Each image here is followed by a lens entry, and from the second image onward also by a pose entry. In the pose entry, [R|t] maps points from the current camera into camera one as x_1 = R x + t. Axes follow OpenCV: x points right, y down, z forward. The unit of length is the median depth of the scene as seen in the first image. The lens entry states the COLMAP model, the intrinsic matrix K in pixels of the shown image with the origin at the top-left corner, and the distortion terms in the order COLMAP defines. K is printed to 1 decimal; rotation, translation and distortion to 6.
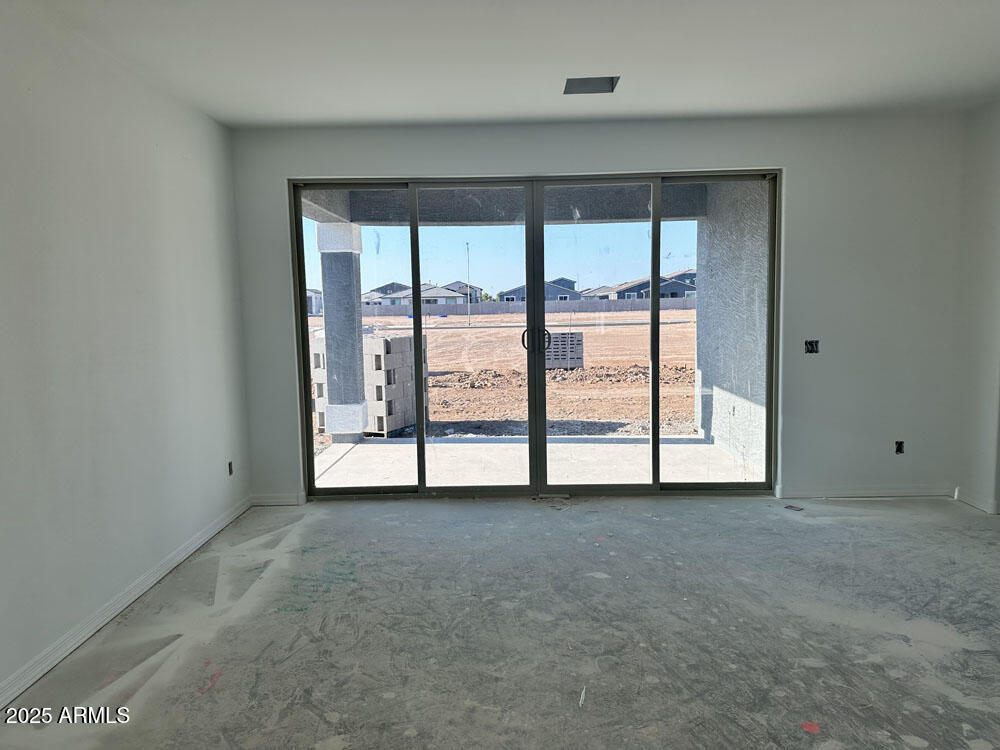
lens RADIAL K [[703.3, 0, 500.0], [0, 703.3, 375.0], [0, 0, 1]] dist [-0.003295, 0.001853]
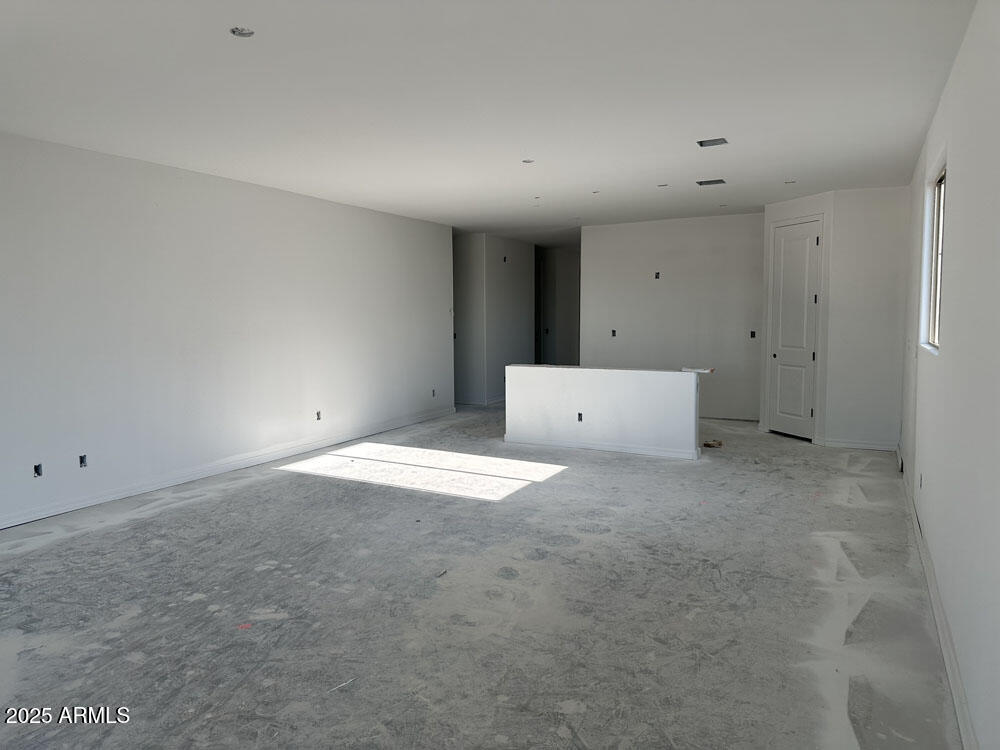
lens RADIAL K [[695.9, 0, 494.5], [0, 695.9, 368.5], [0, 0, 1]] dist [0.060122, -0.081314]
pose [[-0.889043, -0.012375, 0.457656, -0.578261], [0.068653, 0.984728, 0.159991, -0.173792], [-0.452646, 0.173659, -0.874617, 1.764541]]
